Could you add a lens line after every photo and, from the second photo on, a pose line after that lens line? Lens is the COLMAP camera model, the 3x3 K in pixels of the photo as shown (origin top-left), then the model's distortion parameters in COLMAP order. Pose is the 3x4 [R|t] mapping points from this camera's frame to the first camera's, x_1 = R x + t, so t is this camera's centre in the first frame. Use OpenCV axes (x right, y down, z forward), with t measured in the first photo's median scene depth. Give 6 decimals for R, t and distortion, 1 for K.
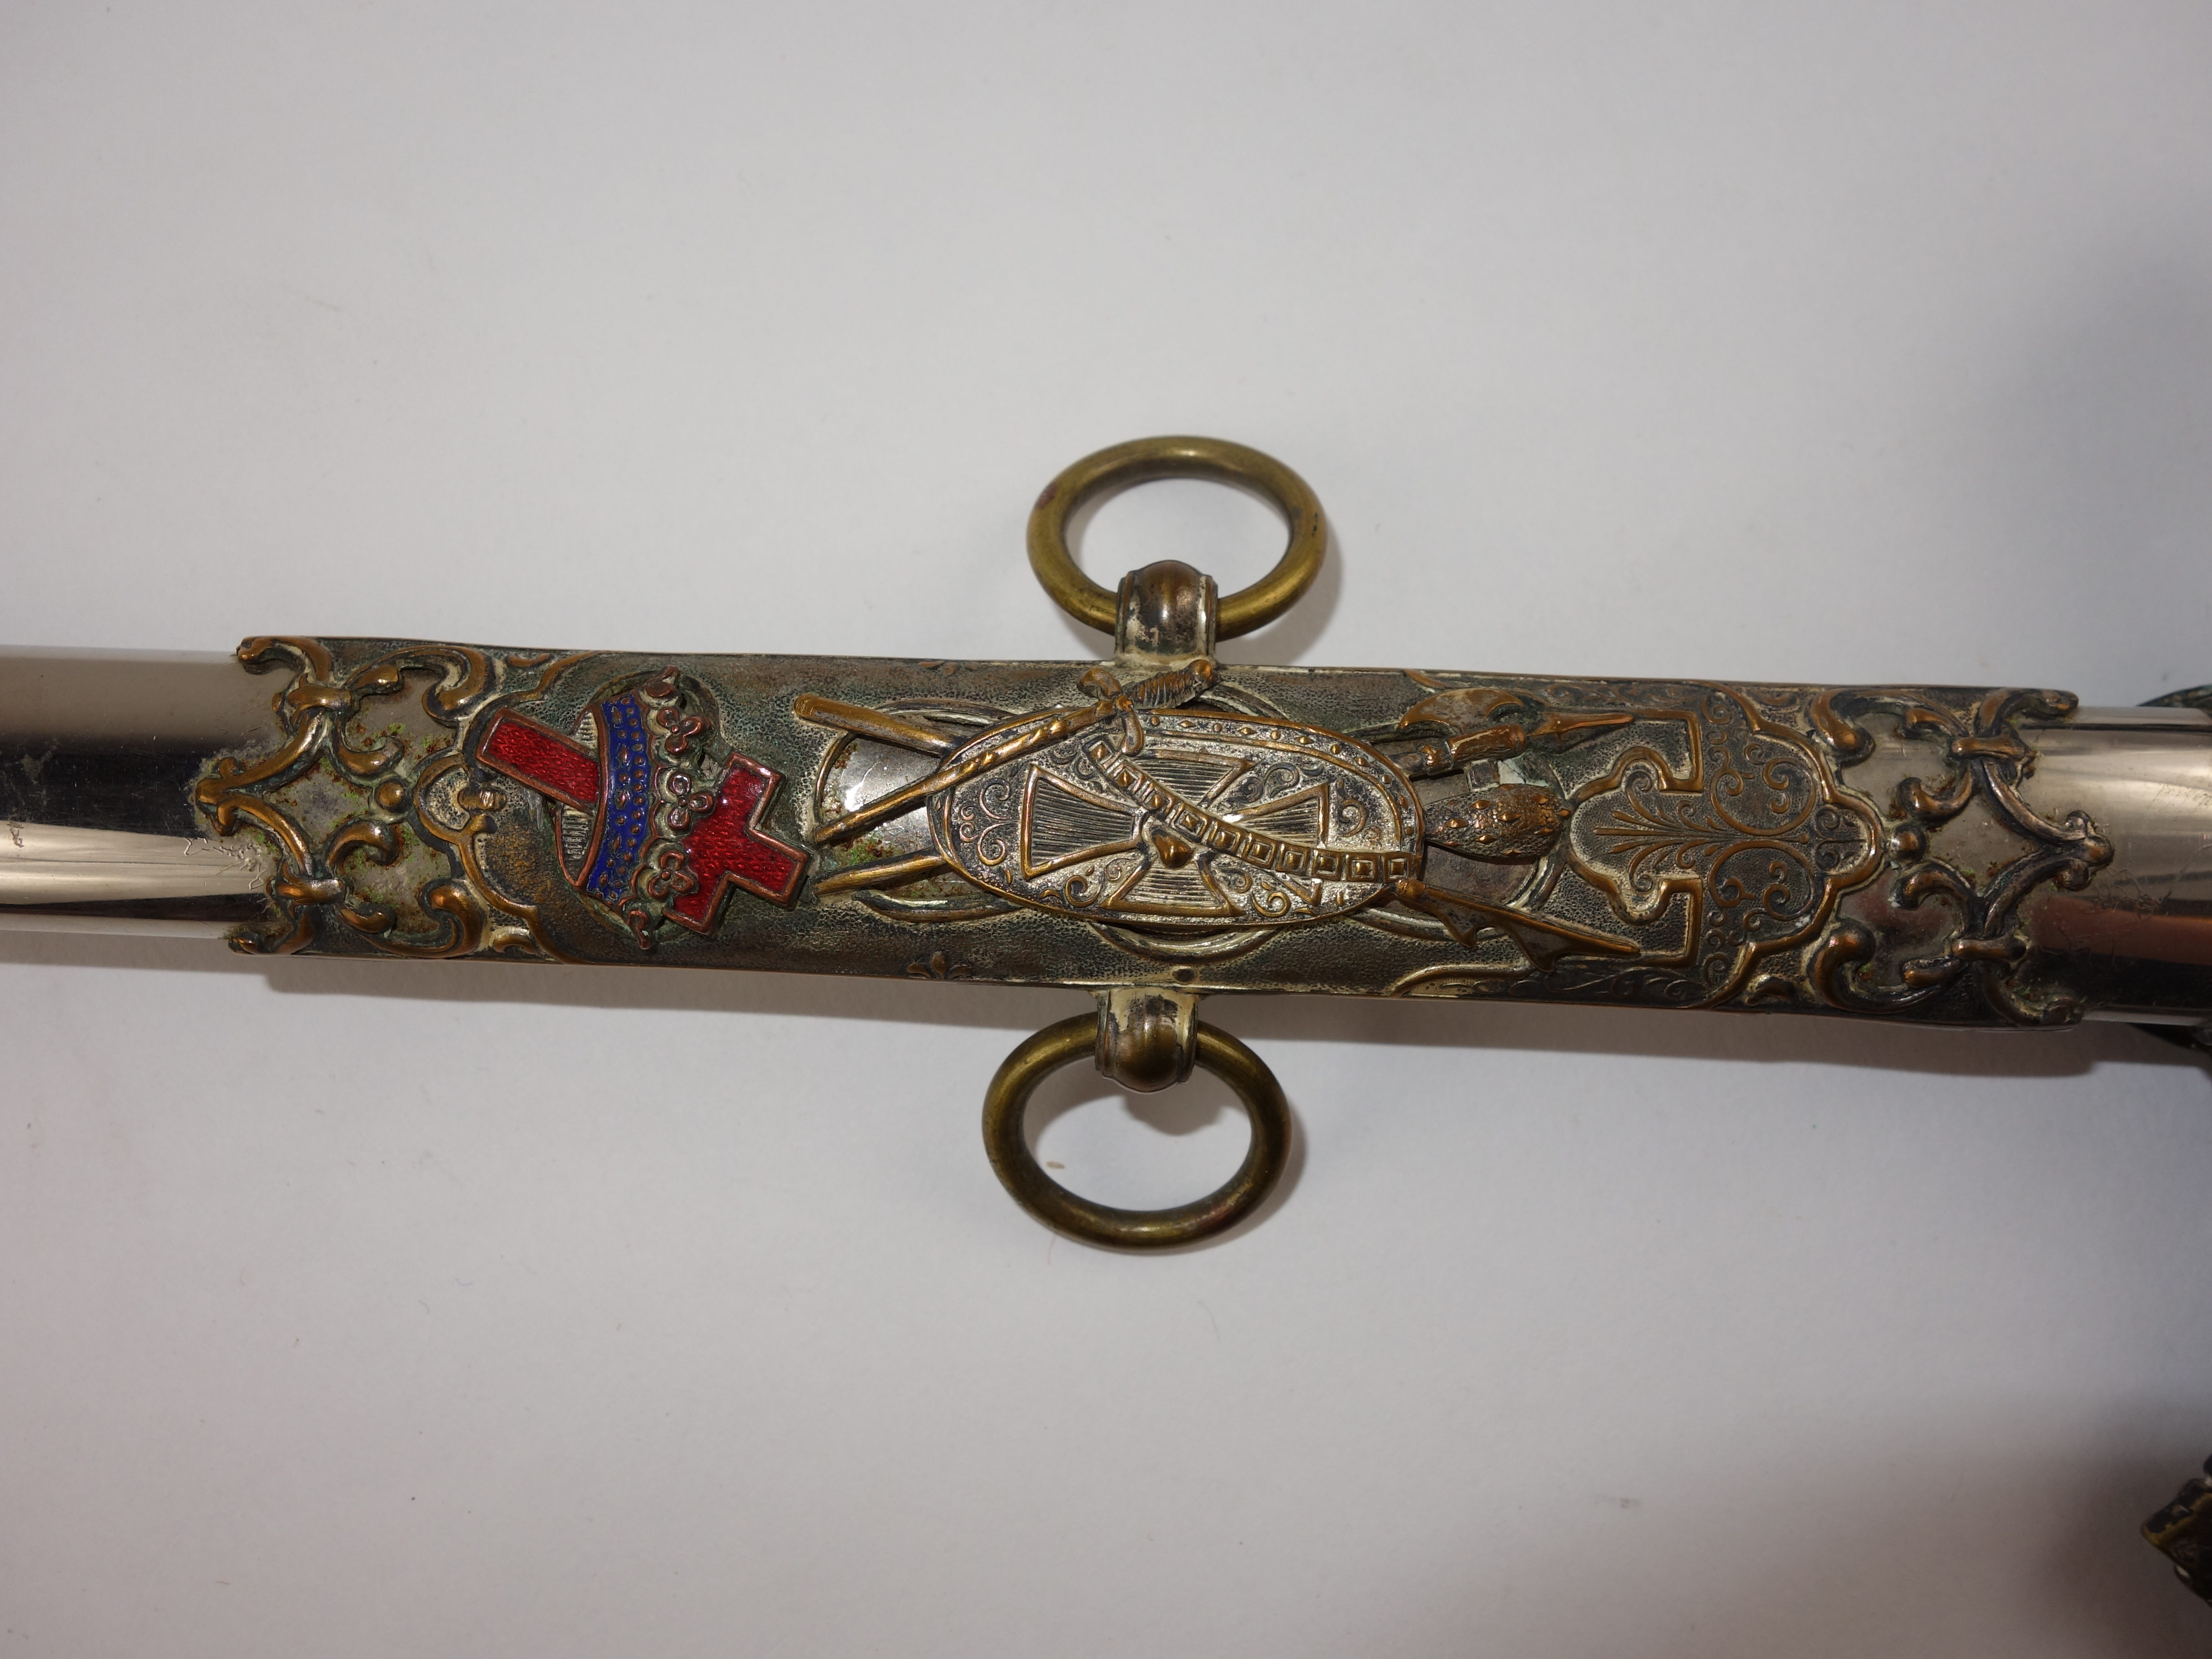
lens RADIAL K [[1779.9, 0, 1106.0], [0, 1779.9, 829.5], [0, 0, 1]] dist [-0.007461, -0.001328]
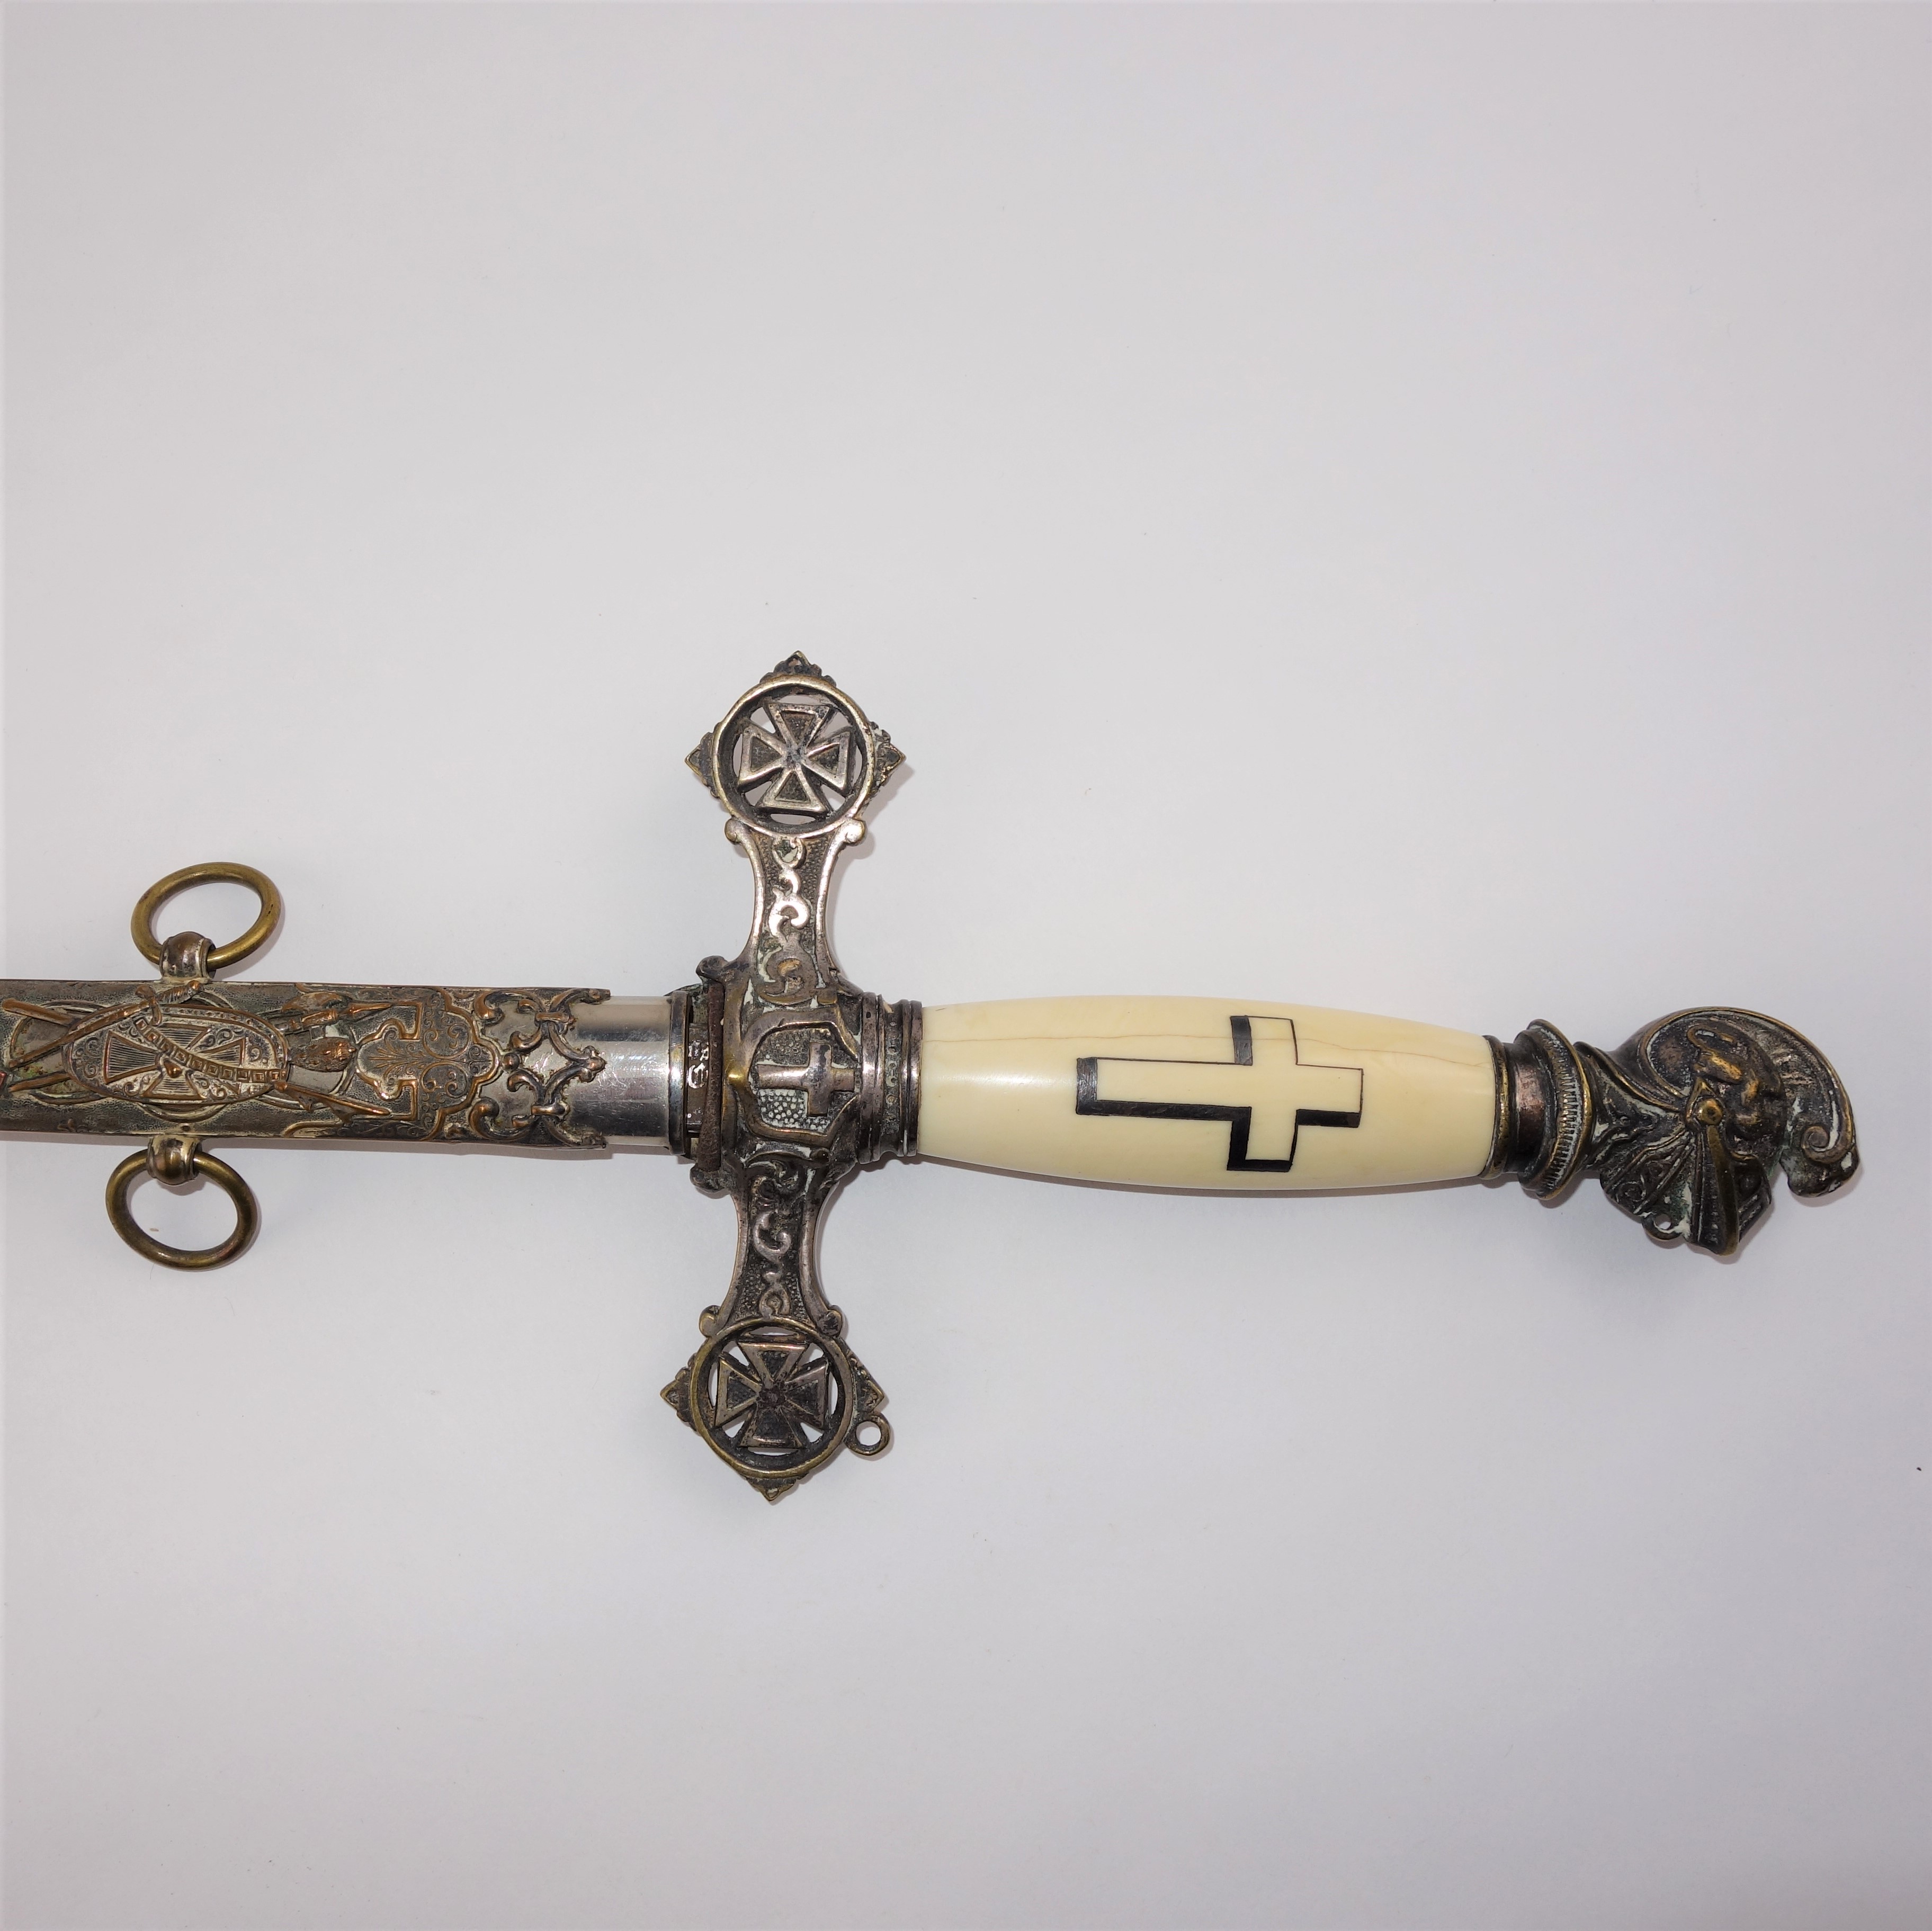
lens RADIAL K [[2358.5, 0, 966.0], [0, 2358.5, 965.5], [0, 0, 1]] dist [-0.006153, 0.002691]
pose [[0.999895, -0.012836, 0.006684, 0.975997], [0.013133, 0.998833, -0.046470, 0.031029], [-0.006080, 0.046553, 0.998897, -1.860415]]
